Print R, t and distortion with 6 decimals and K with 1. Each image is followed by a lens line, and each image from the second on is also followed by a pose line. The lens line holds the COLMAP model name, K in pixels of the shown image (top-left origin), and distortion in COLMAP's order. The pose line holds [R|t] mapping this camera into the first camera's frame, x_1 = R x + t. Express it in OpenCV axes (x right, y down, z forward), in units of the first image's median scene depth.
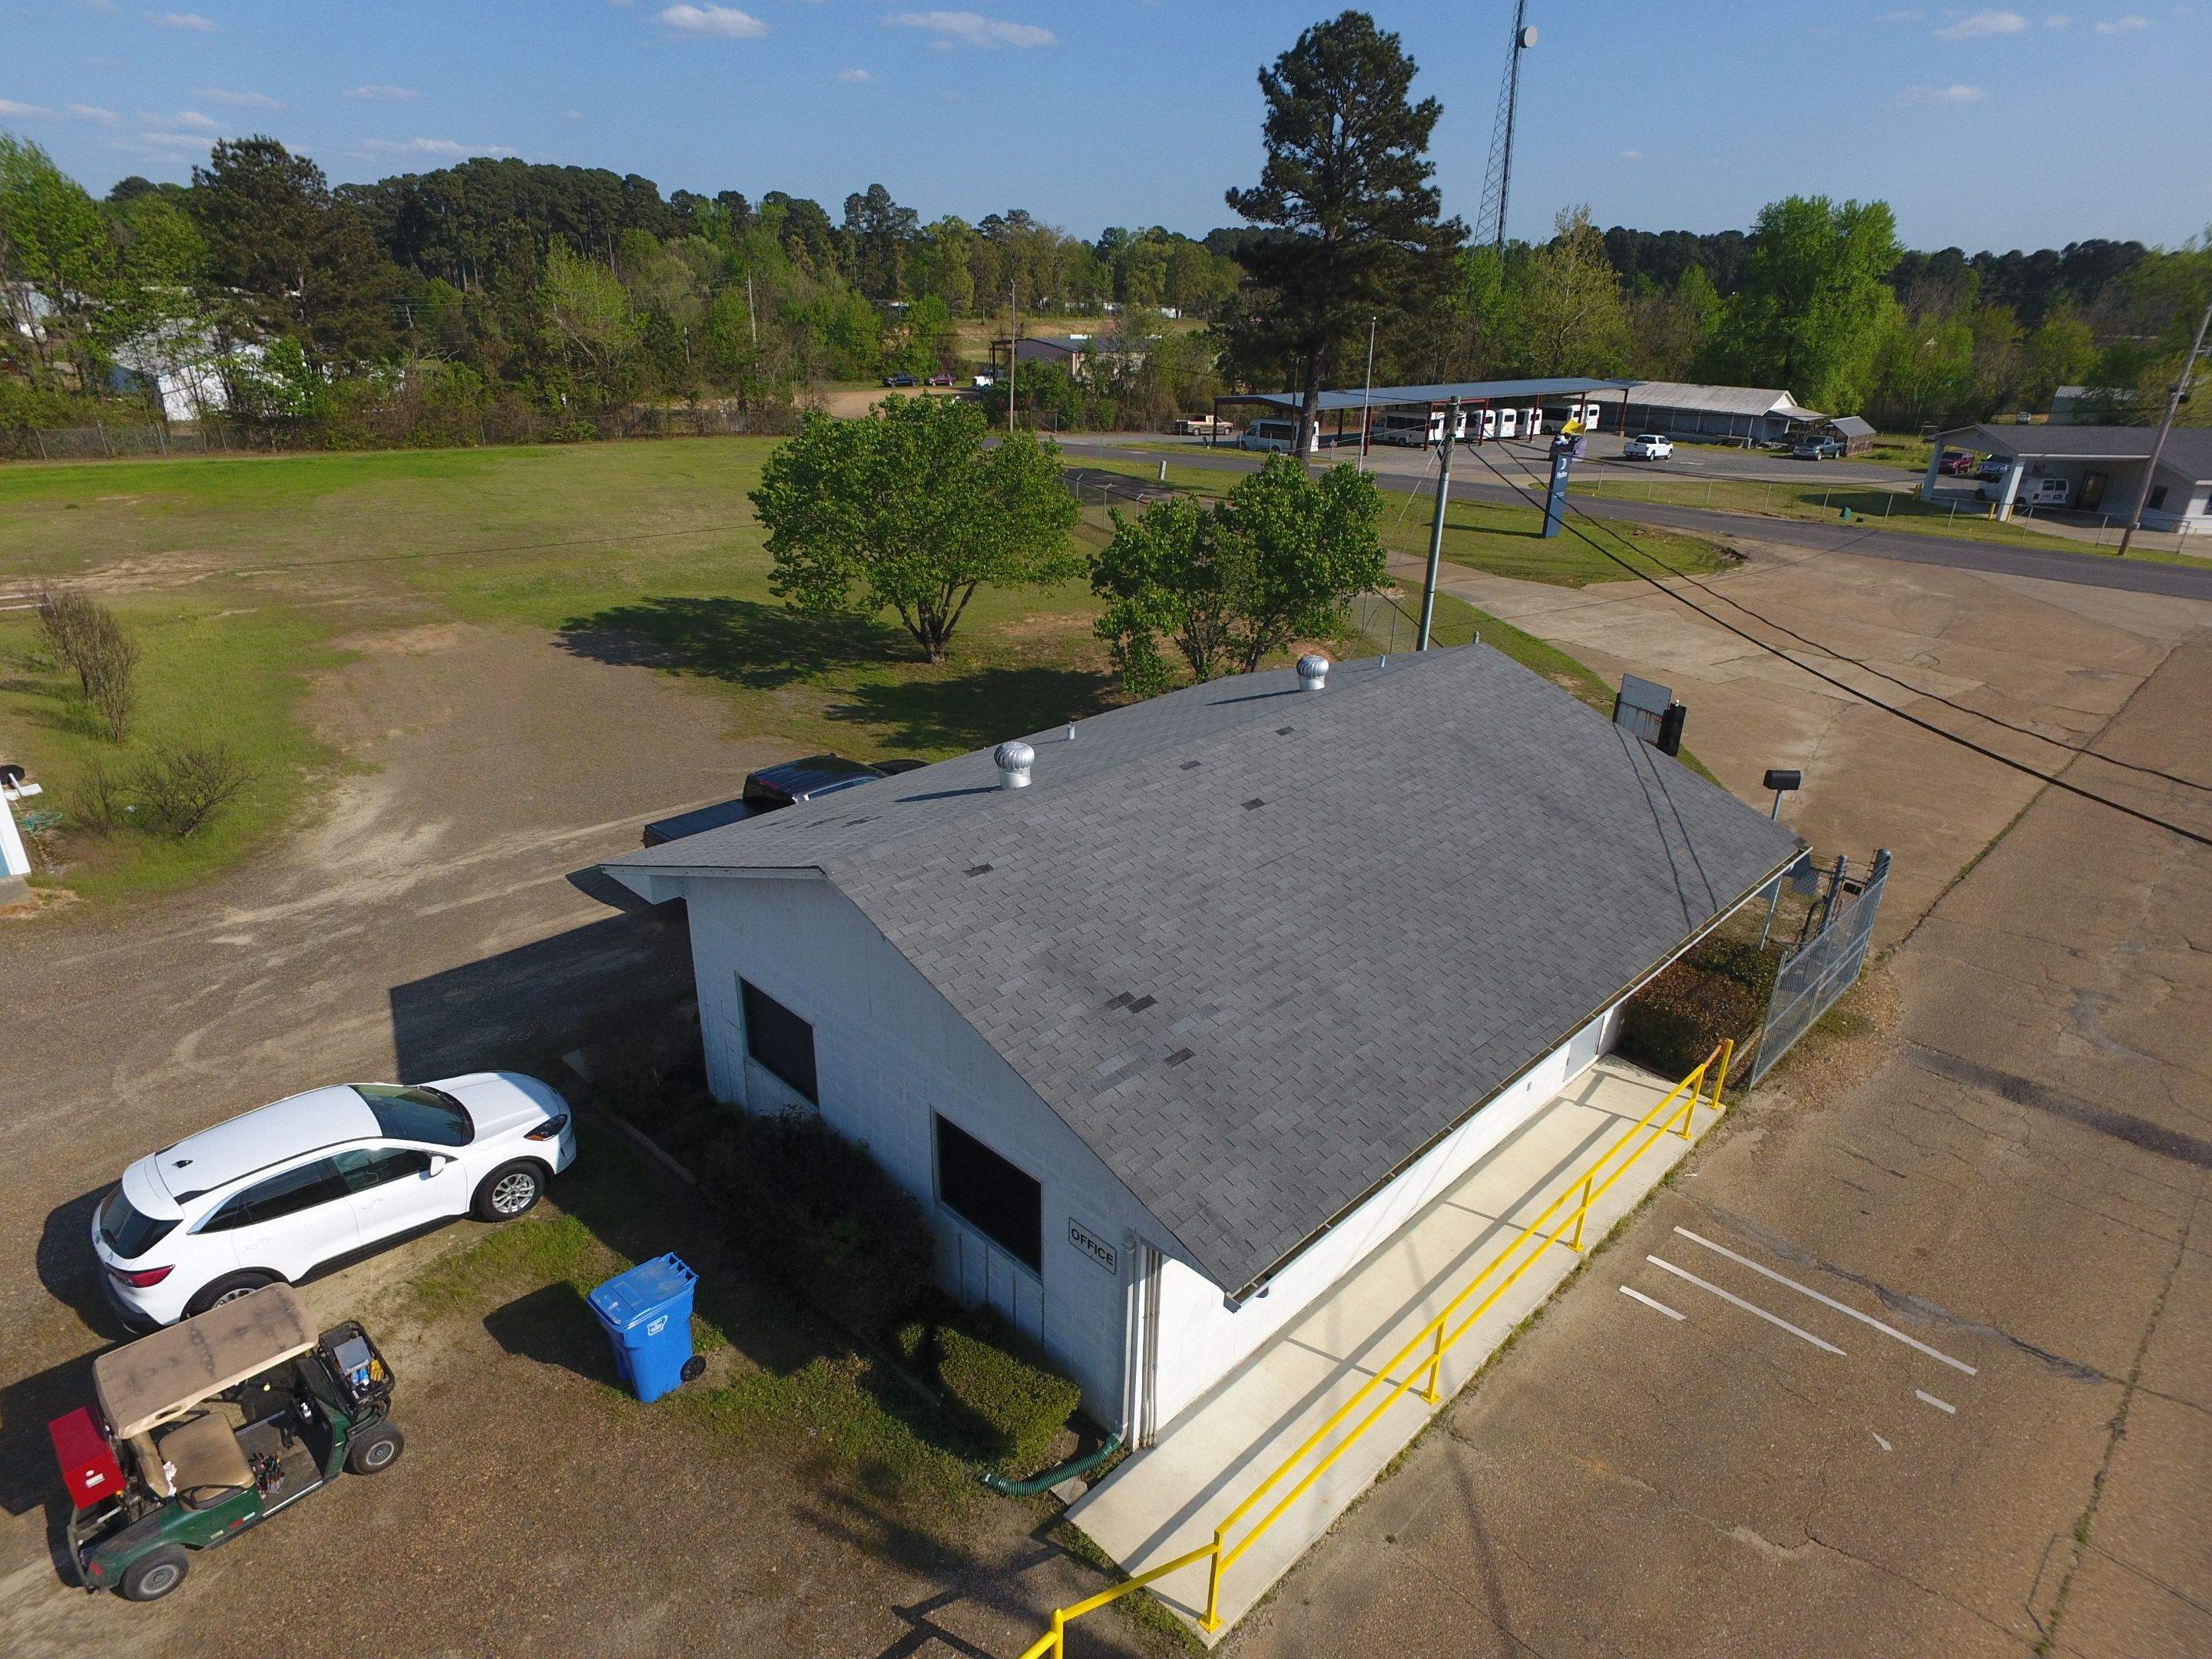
lens RADIAL K [[1297.5, 0, 1096.0], [0, 1297.5, 836.5], [0, 0, 1]] dist [-0.019653, 0.022299]
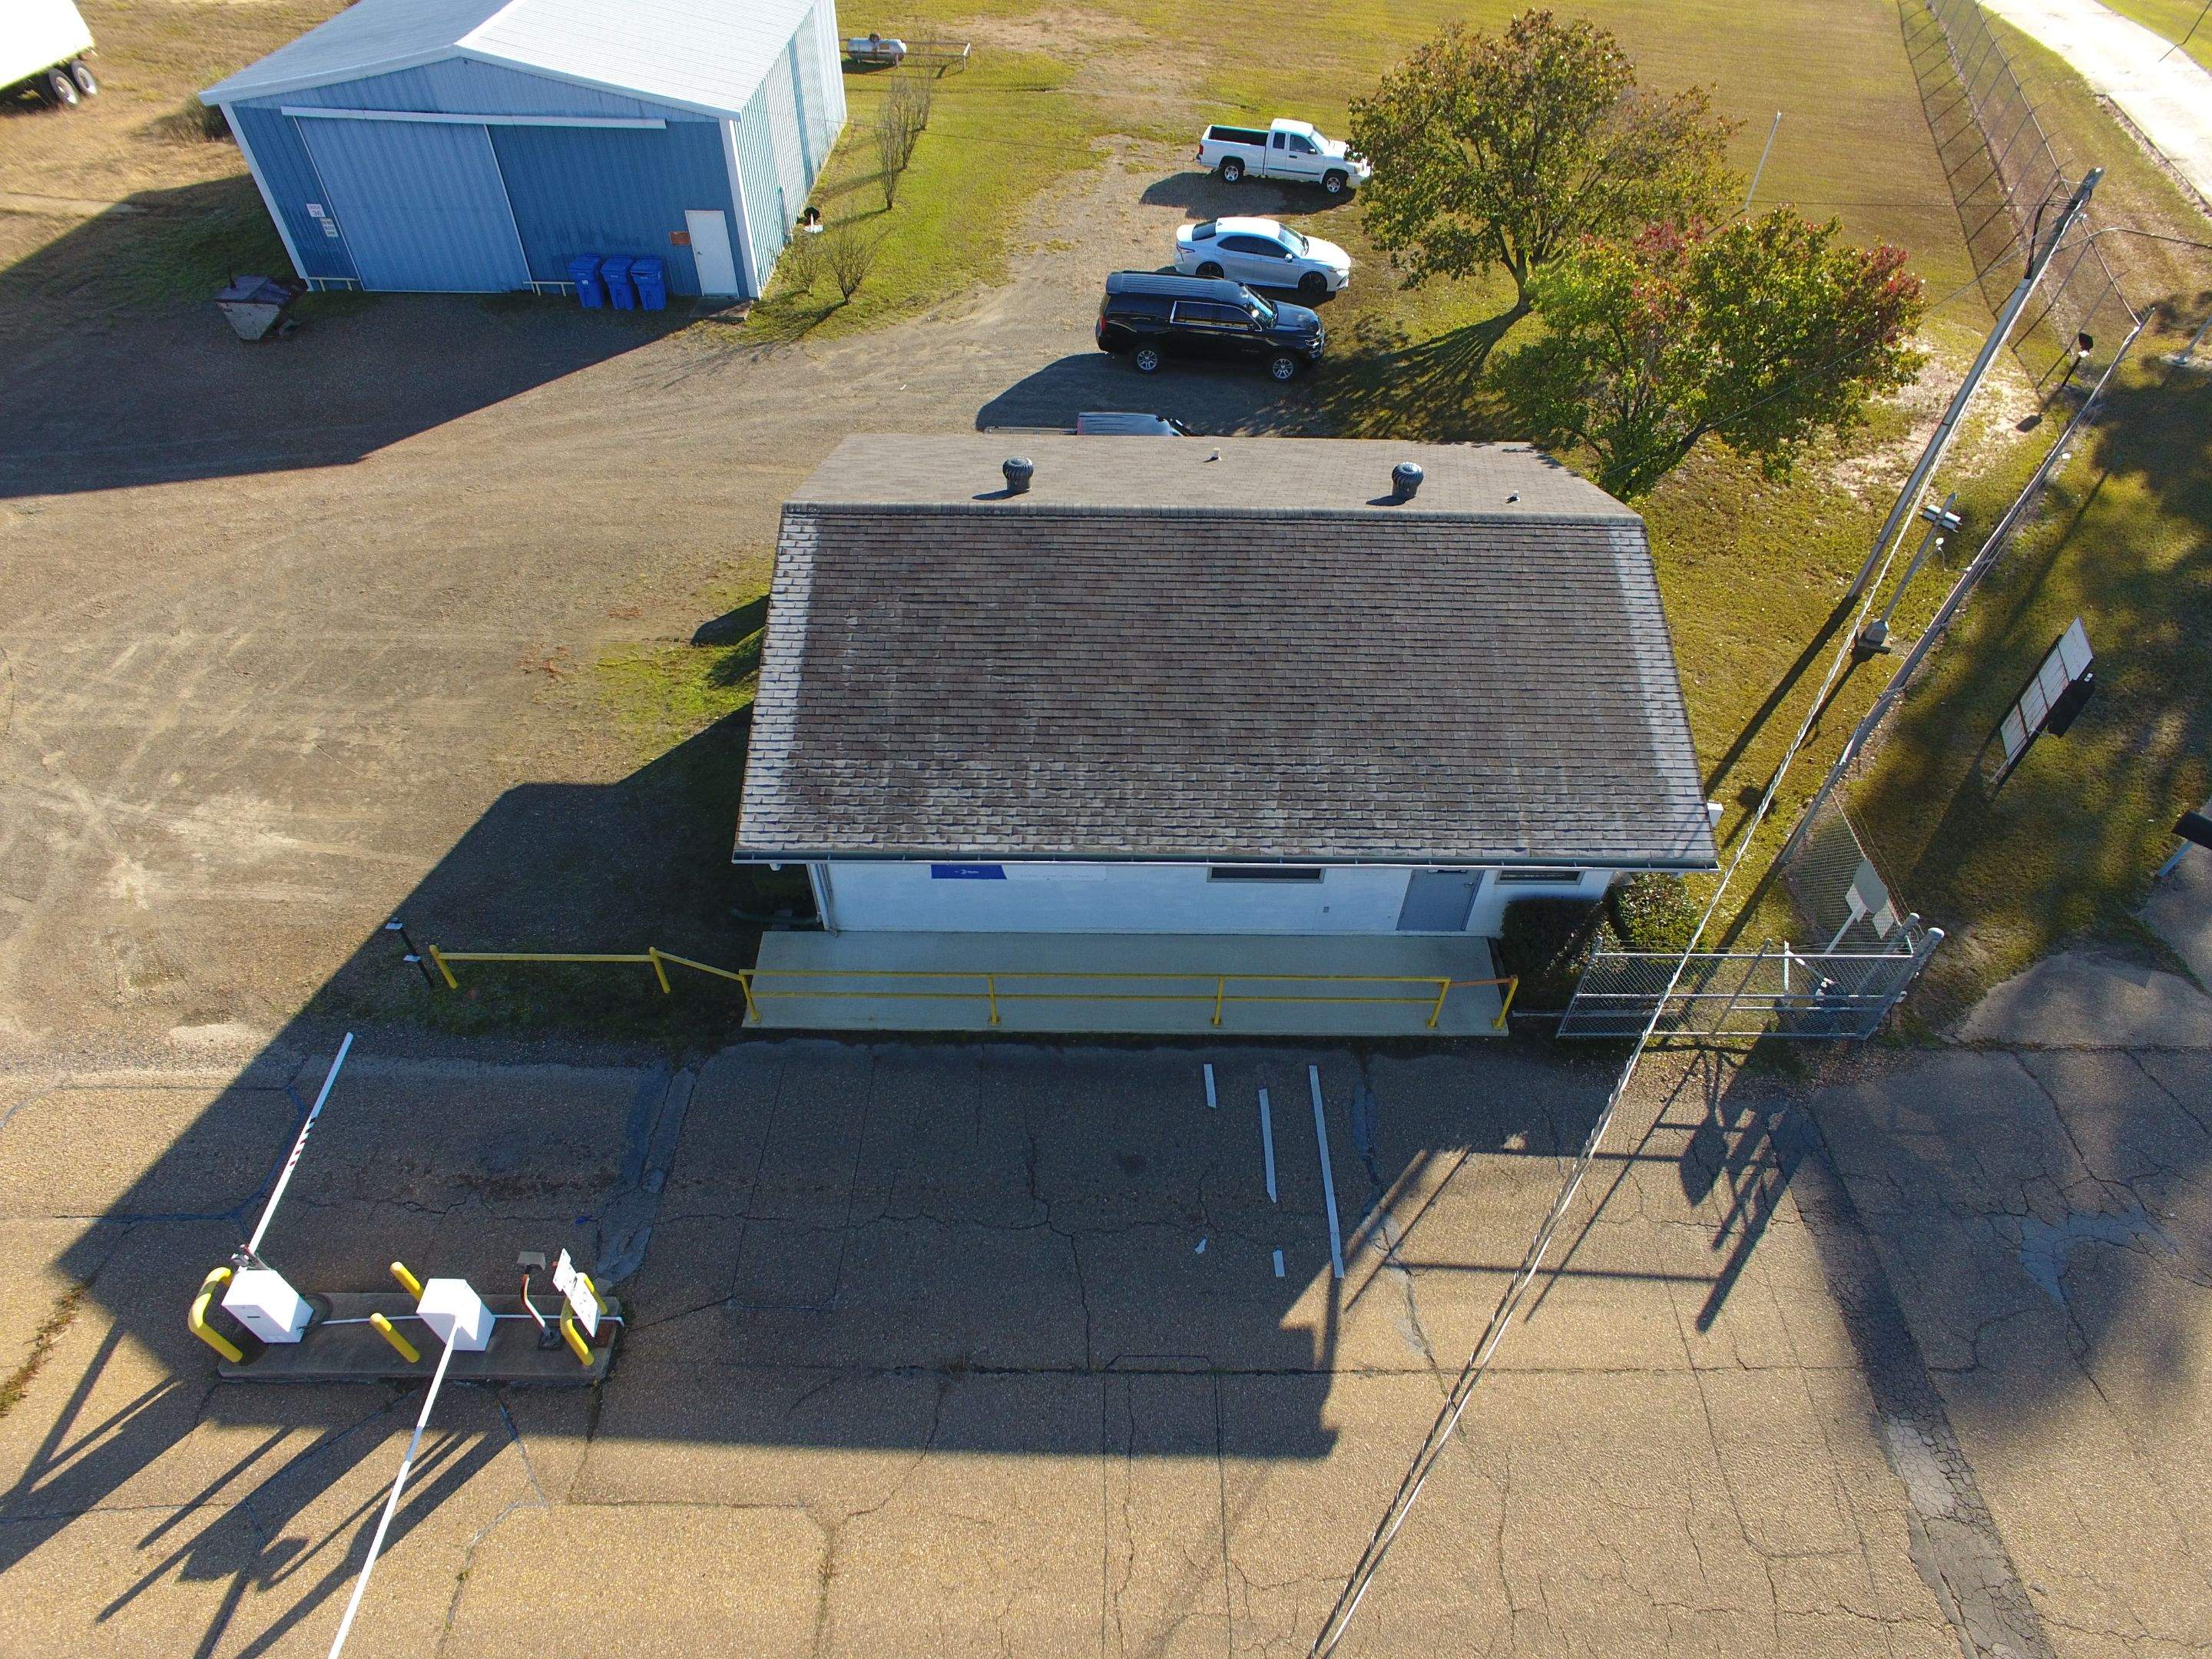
lens RADIAL K [[1276.5, 0, 1113.7], [0, 1276.5, 833.9], [0, 0, 1]] dist [-0.074132, 0.055992]
pose [[0.709719, 0.503768, -0.492459, 0.363807], [-0.284072, 0.844330, 0.454323, -0.159789], [0.644672, -0.182548, 0.742344, 0.033729]]
